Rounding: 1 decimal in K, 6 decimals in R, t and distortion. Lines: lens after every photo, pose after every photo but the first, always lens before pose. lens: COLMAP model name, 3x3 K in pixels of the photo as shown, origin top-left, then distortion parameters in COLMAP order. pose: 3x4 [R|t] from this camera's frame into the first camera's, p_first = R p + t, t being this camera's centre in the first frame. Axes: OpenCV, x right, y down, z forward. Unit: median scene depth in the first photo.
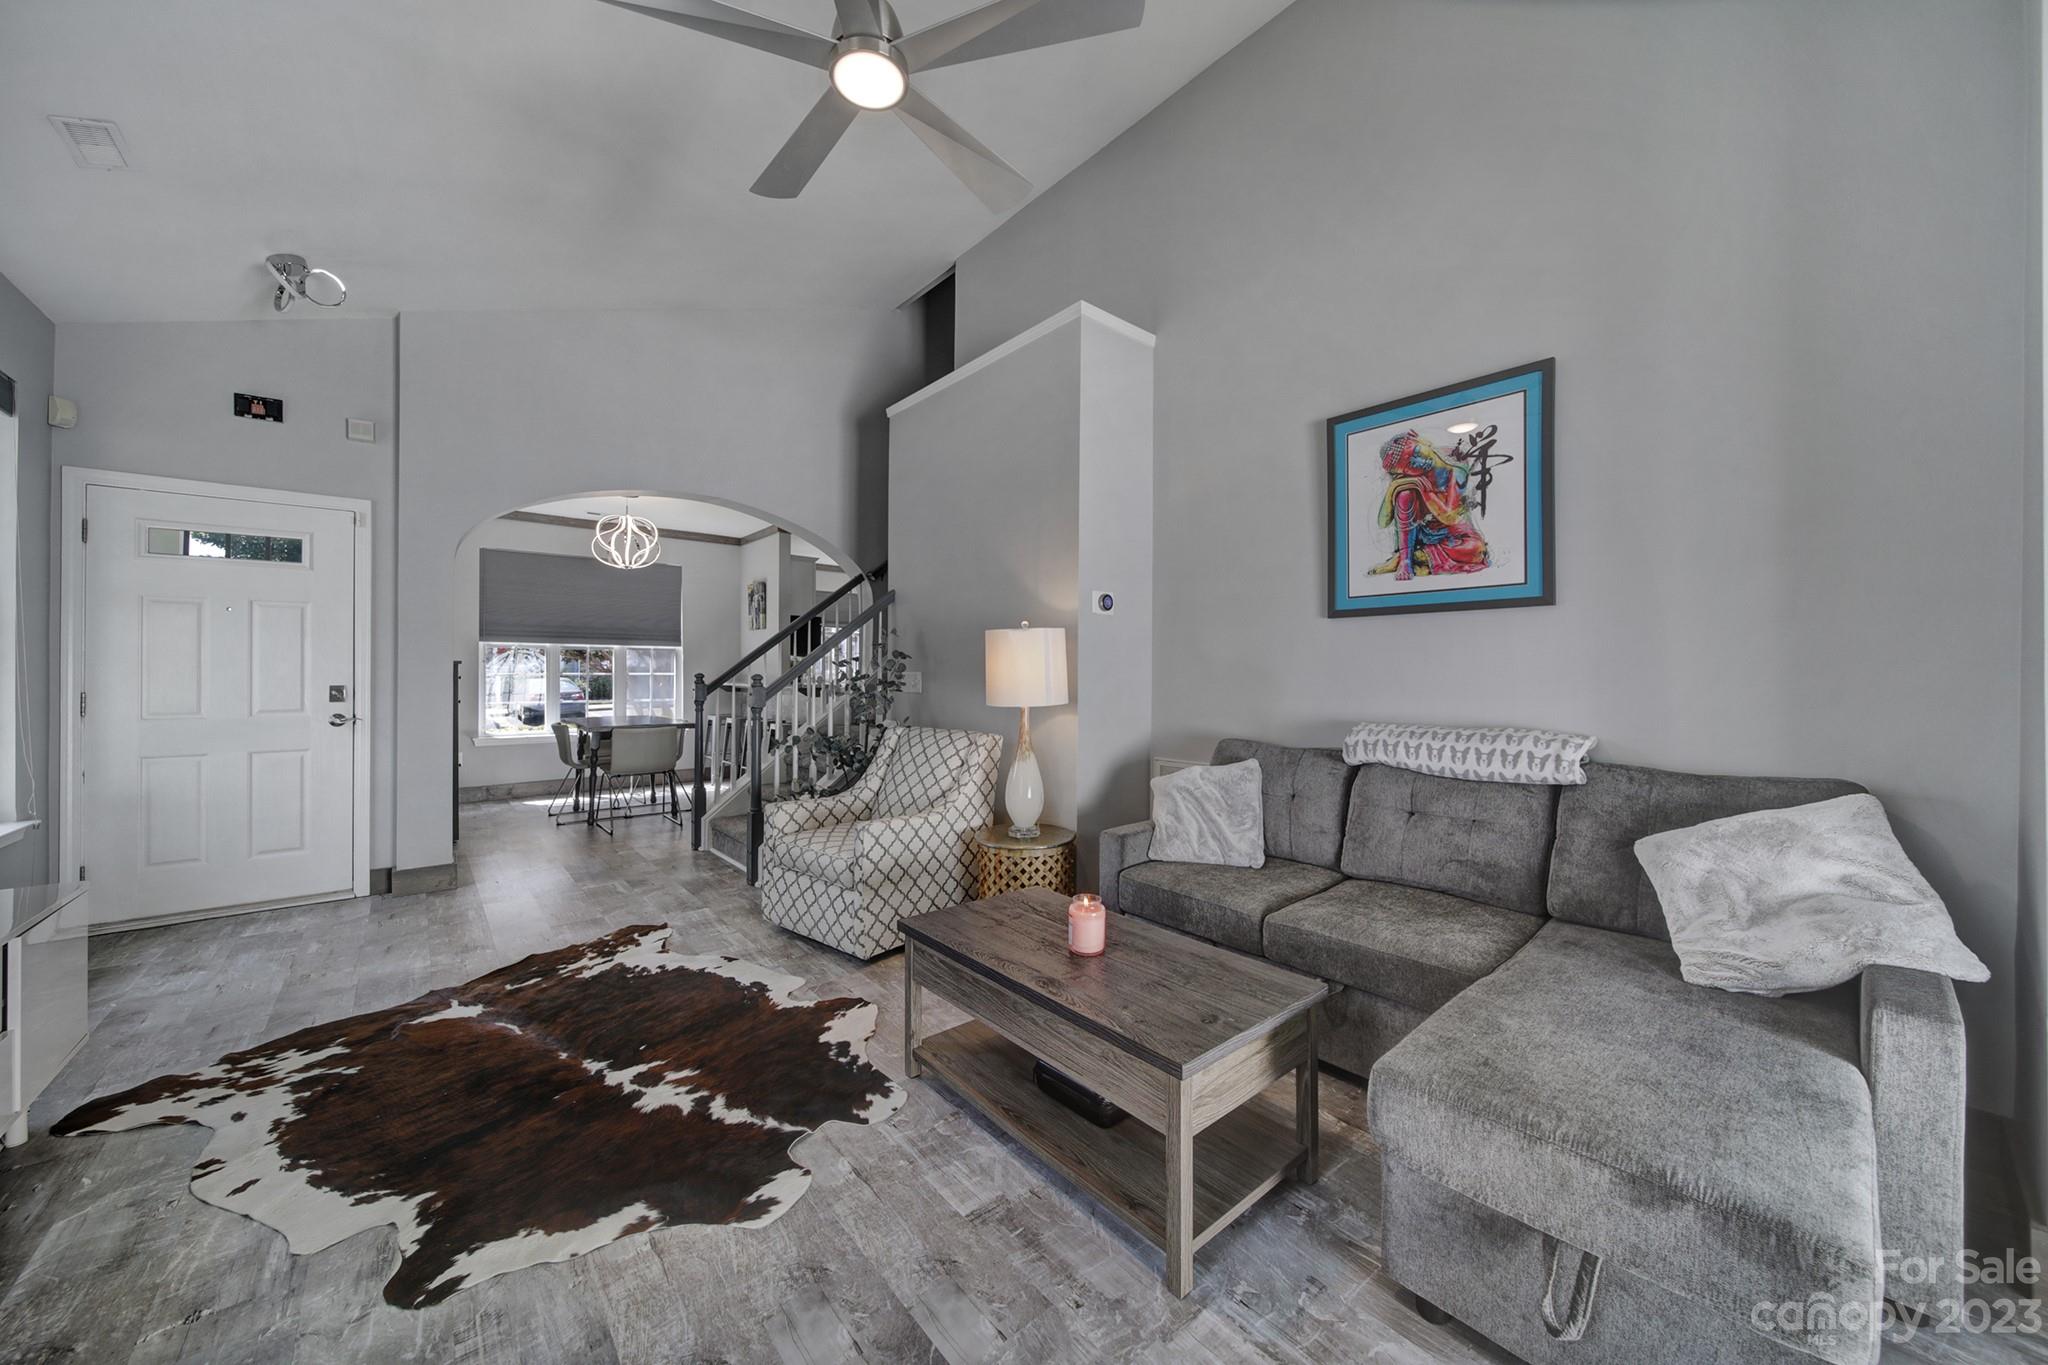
lens RADIAL K [[723.5, 0, 1020.4], [0, 723.5, 665.4], [0, 0, 1]] dist [-0.001460, -0.000750]
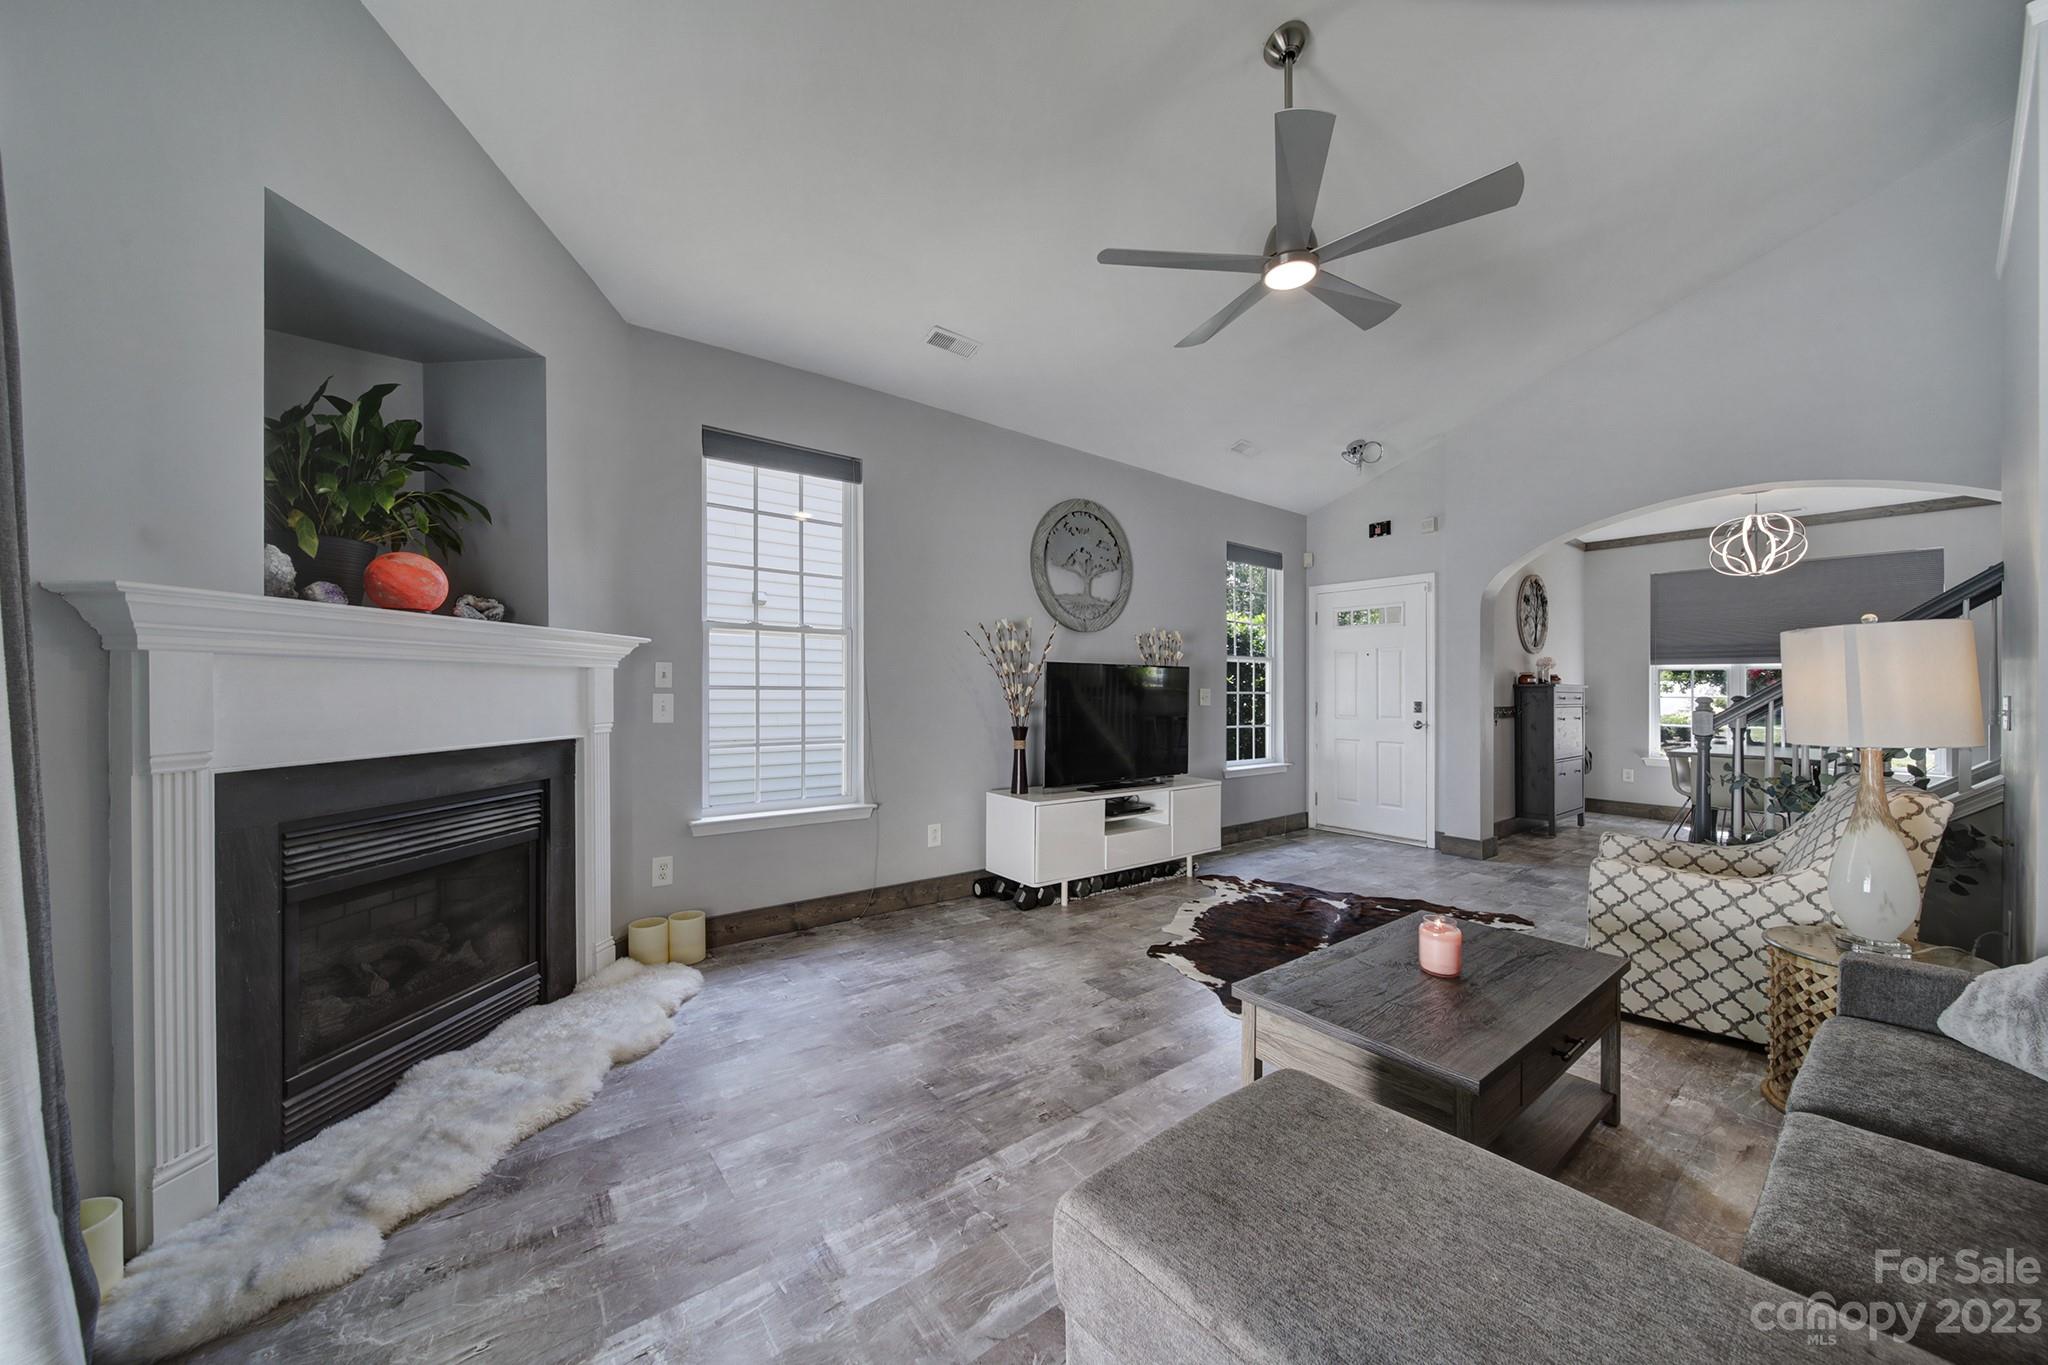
lens RADIAL K [[723.5, 0, 1021.3], [0, 723.5, 686.6], [0, 0, 1]] dist [-0.001460, -0.000750]
pose [[-0.032605, -0.005187, -0.999455, 0.974562], [0.001262, 0.999986, -0.005231, 0.007357], [0.999468, -0.001432, -0.032598, 0.405498]]
